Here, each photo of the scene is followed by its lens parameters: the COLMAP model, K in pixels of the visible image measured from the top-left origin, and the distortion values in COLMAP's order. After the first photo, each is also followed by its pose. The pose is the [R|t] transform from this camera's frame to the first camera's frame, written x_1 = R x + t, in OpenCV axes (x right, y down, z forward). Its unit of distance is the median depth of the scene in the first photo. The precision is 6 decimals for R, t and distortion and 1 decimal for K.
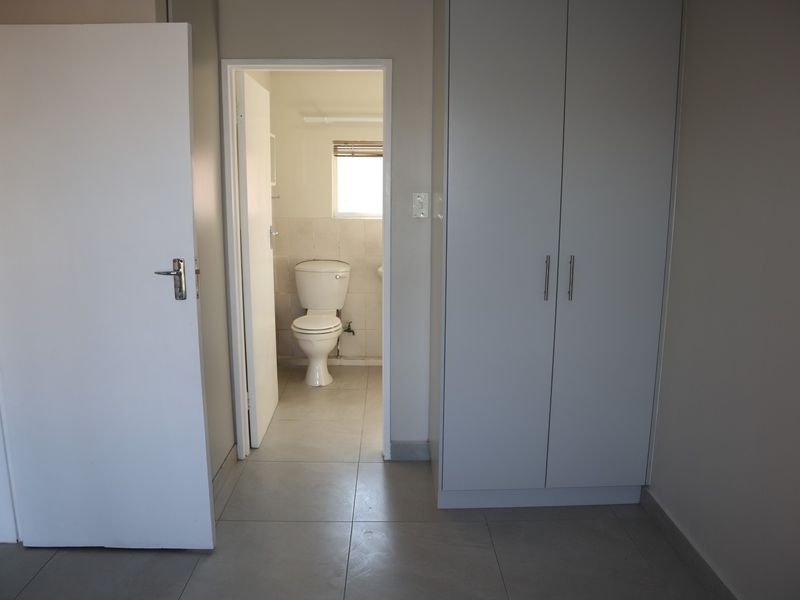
lens RADIAL K [[626.2, 0, 402.7], [0, 626.2, 298.3], [0, 0, 1]] dist [-0.115275, 0.067336]
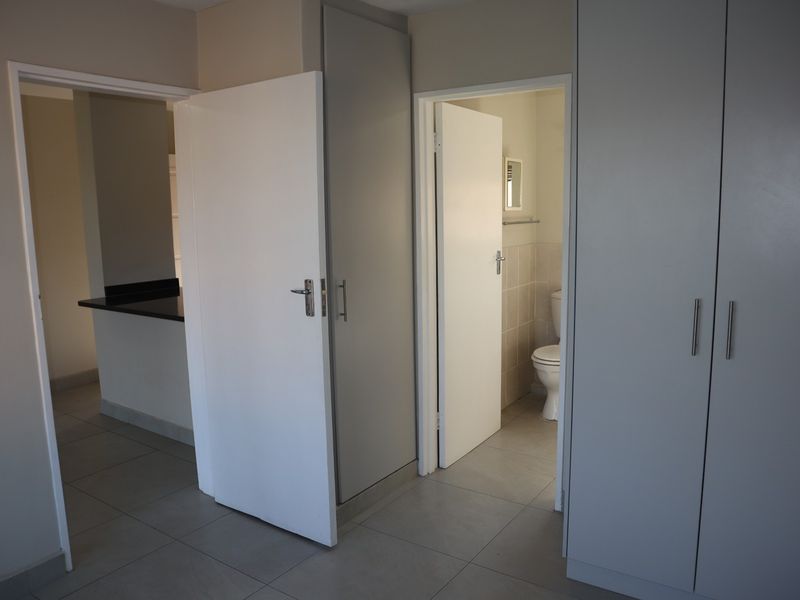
lens RADIAL K [[626.2, 0, 401.6], [0, 626.2, 304.3], [0, 0, 1]] dist [-0.115275, 0.067336]
pose [[0.803705, 0.070652, -0.590818, 0.344839], [-0.085664, 0.996321, 0.002614, -0.028181], [0.588829, 0.048511, 0.806800, 0.140976]]
